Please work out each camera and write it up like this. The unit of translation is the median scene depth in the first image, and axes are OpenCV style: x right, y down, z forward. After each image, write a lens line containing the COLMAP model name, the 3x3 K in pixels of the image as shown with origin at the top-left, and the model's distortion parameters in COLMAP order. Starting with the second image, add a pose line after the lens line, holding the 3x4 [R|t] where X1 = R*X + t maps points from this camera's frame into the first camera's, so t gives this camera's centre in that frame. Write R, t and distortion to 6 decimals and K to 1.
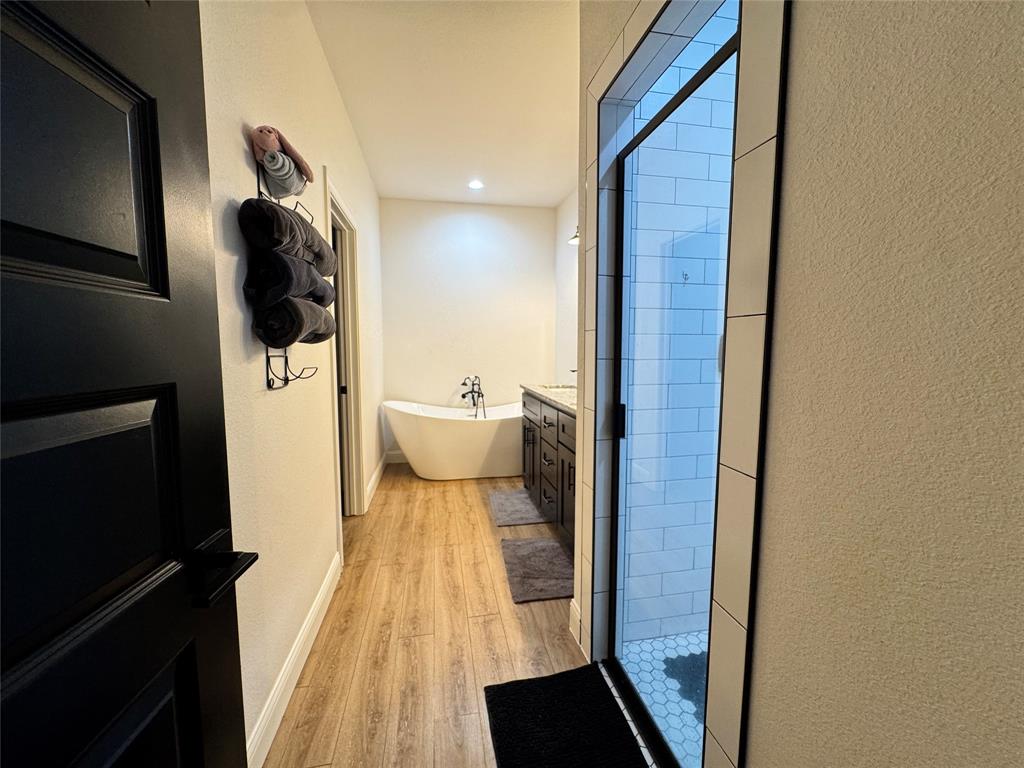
lens RADIAL K [[407.1, 0, 511.2], [0, 407.1, 382.3], [0, 0, 1]] dist [-0.001707, 0.000097]
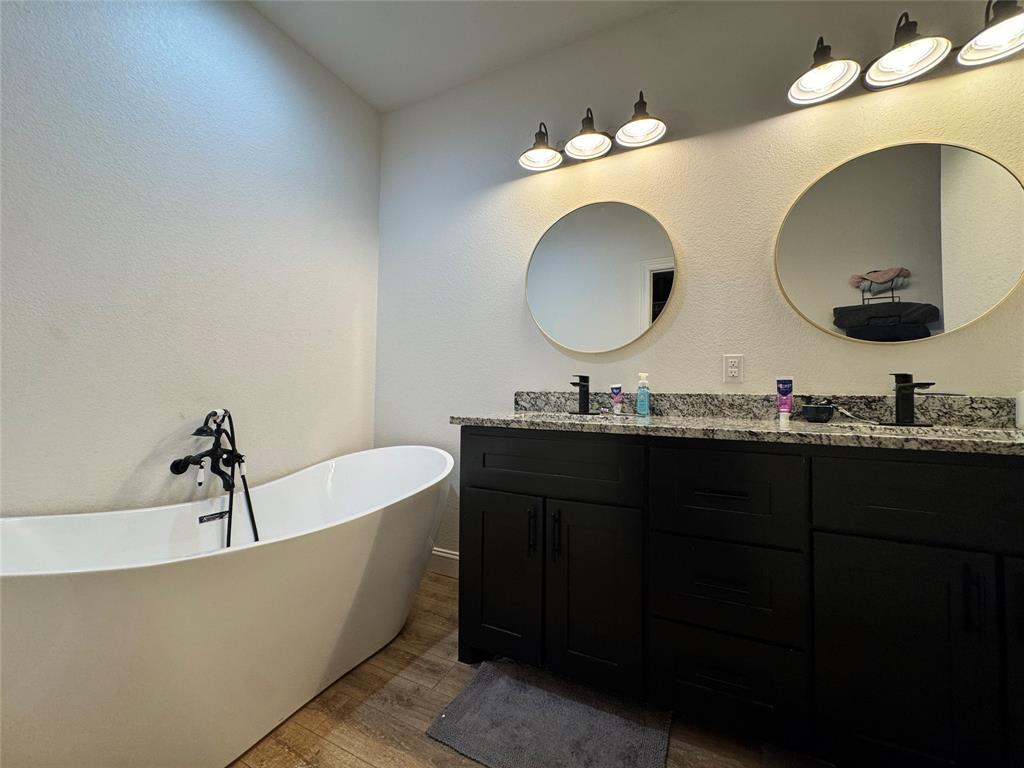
lens RADIAL K [[407.1, 0, 514.5], [0, 407.1, 383.0], [0, 0, 1]] dist [-0.001707, 0.000097]
pose [[0.596445, 0.027491, 0.802183, -0.266859], [0.059462, 0.995154, -0.078316, 0.007203], [-0.800449, 0.094411, 0.591920, 0.636156]]
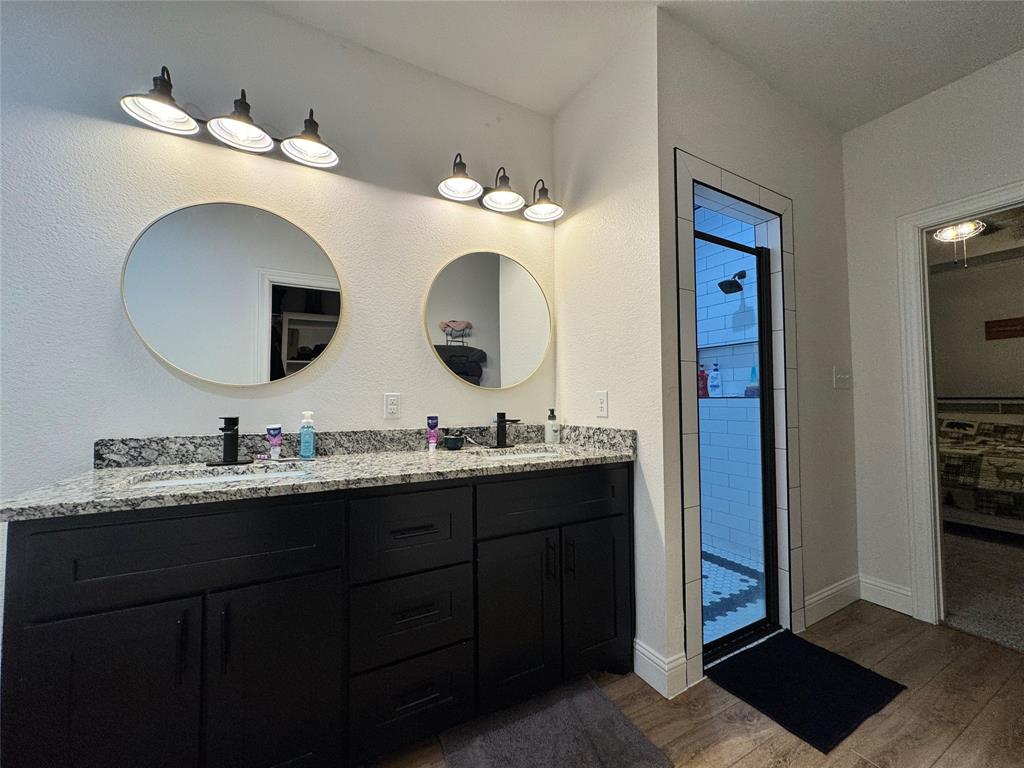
lens RADIAL K [[407.1, 0, 515.2], [0, 407.1, 383.0], [0, 0, 1]] dist [-0.001707, 0.000097]
pose [[-0.302896, 0.046811, 0.951873, -0.282023], [0.089087, 0.995810, -0.020624, -0.031574], [-0.948851, 0.078552, -0.305797, 0.710794]]
